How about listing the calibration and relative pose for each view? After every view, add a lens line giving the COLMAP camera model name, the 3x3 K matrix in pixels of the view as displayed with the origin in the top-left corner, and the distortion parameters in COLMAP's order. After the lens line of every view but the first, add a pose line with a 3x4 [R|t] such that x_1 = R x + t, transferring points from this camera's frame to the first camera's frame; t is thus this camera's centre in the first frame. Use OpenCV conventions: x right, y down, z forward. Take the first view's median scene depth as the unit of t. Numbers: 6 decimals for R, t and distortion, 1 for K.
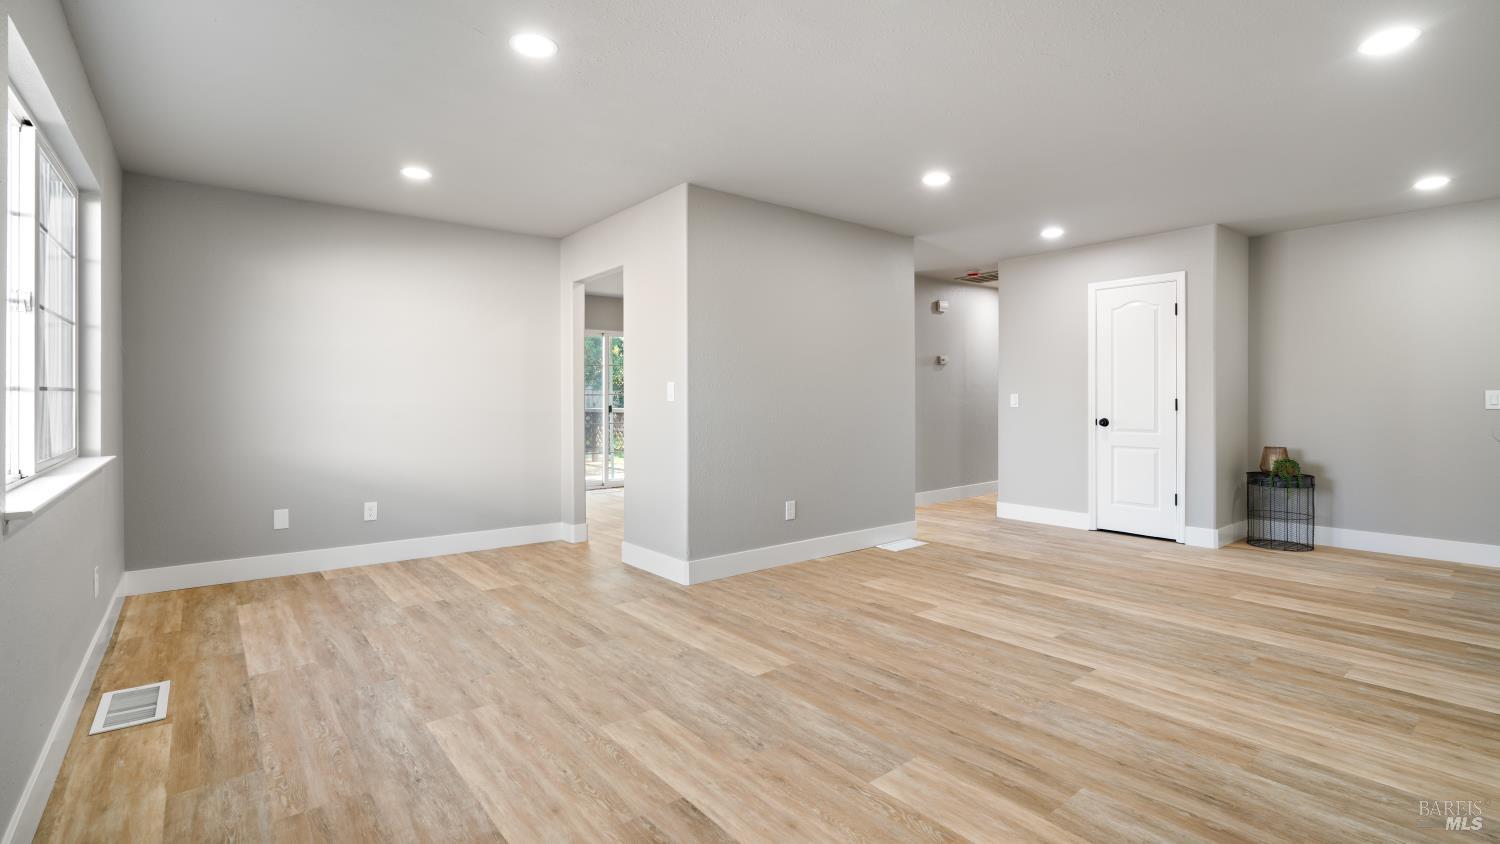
lens RADIAL K [[677.0, 0, 746.9], [0, 677.0, 413.4], [0, 0, 1]] dist [-0.001674, 0.000537]
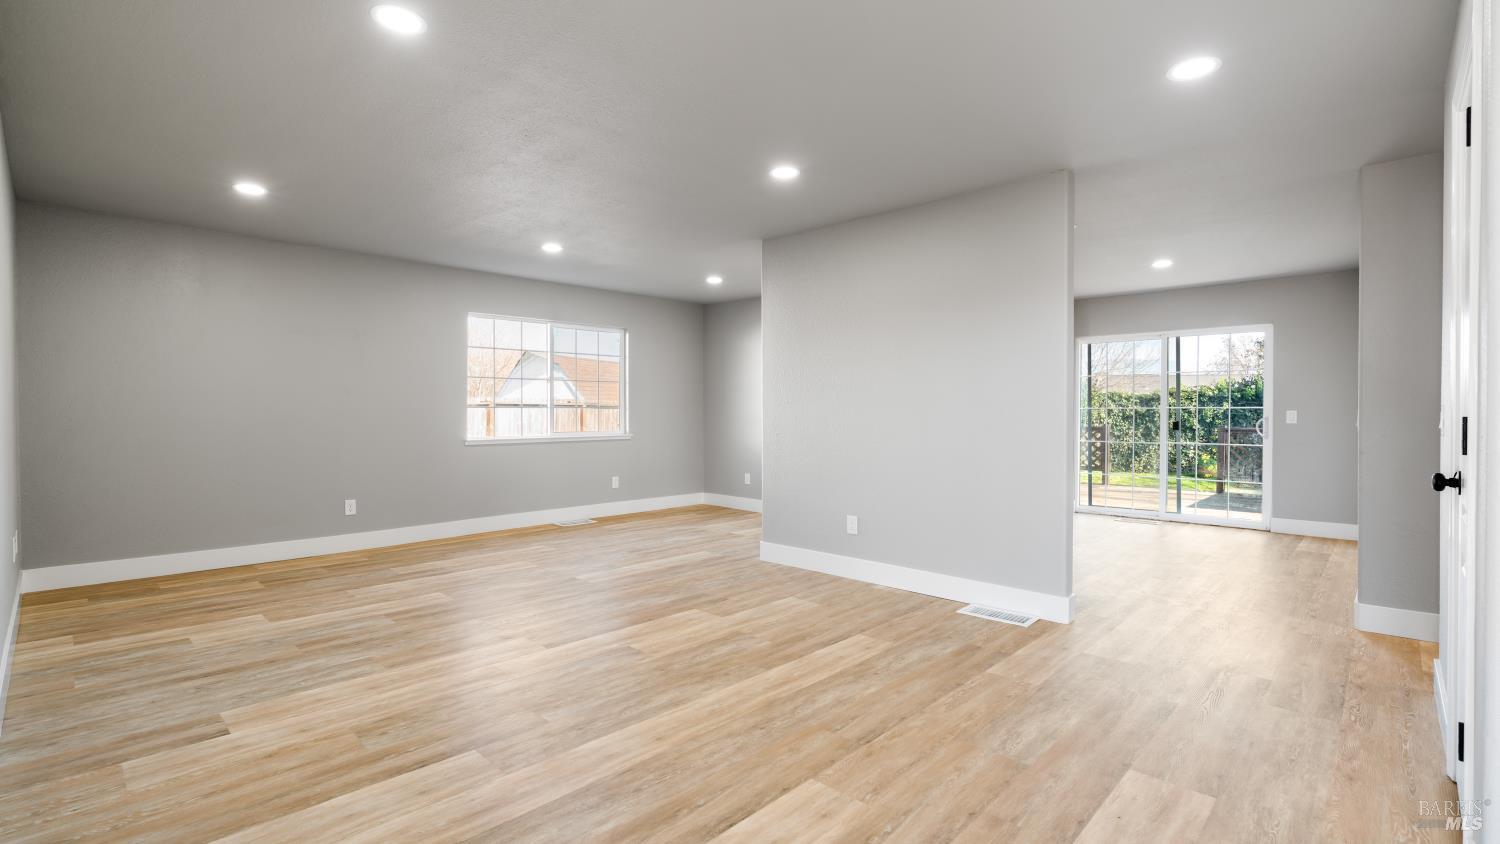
lens RADIAL K [[677.0, 0, 746.9], [0, 677.0, 413.4], [0, 0, 1]] dist [-0.001674, 0.000537]
pose [[0.122253, 0.003355, -0.992493, 1.606443], [-0.021816, 0.999762, 0.000692, -0.027381], [0.992259, 0.021567, 0.122297, 1.124583]]
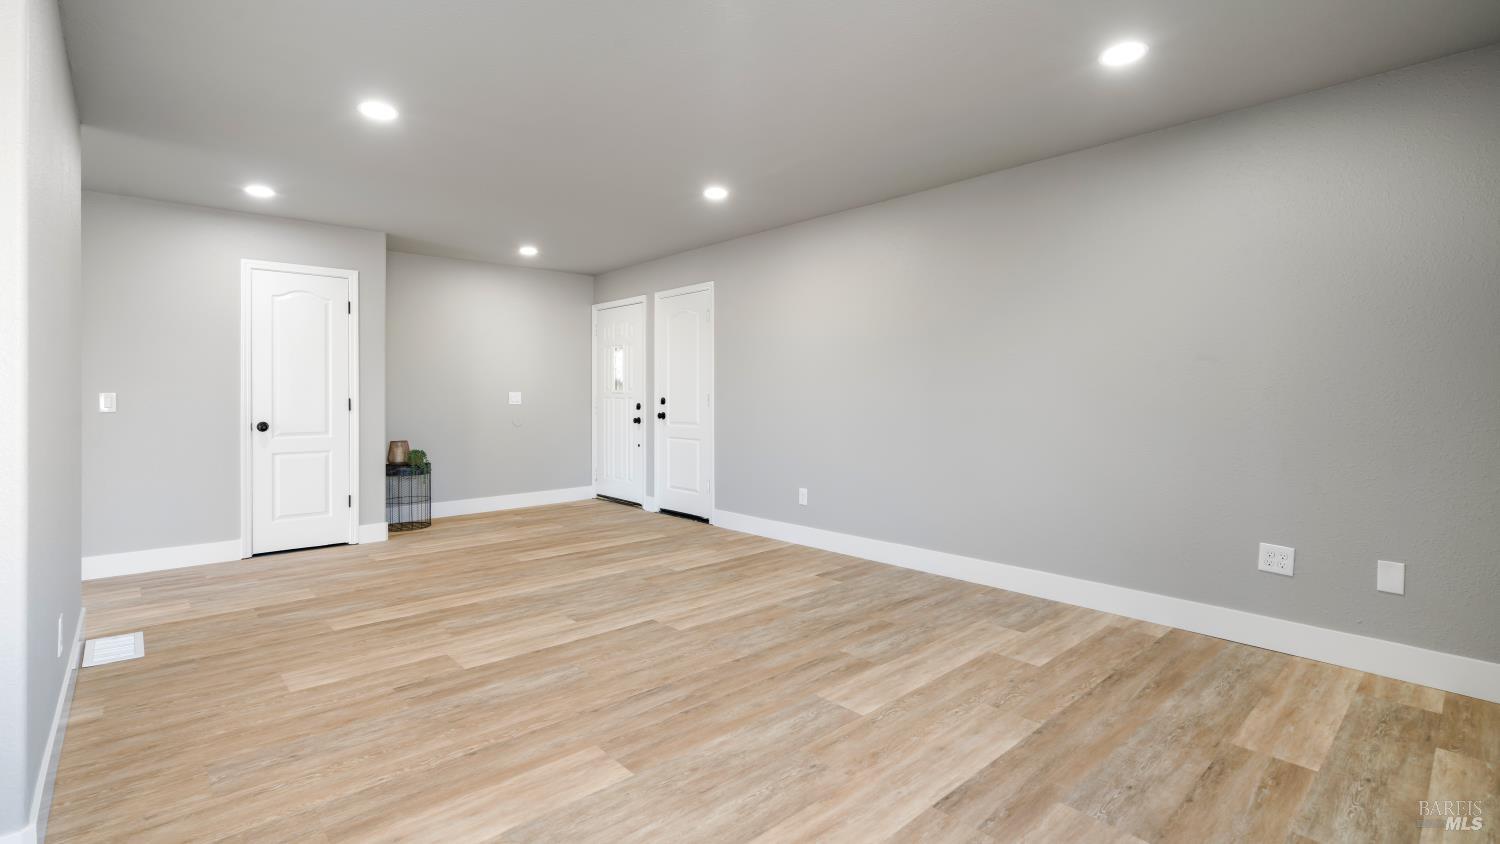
lens RADIAL K [[677.0, 0, 746.9], [0, 677.0, 413.4], [0, 0, 1]] dist [-0.001674, 0.000537]
pose [[-0.053905, -0.022934, 0.998283, -0.670917], [0.022804, 0.999447, 0.024192, -0.019494], [-0.998286, 0.024069, -0.053353, 0.839840]]
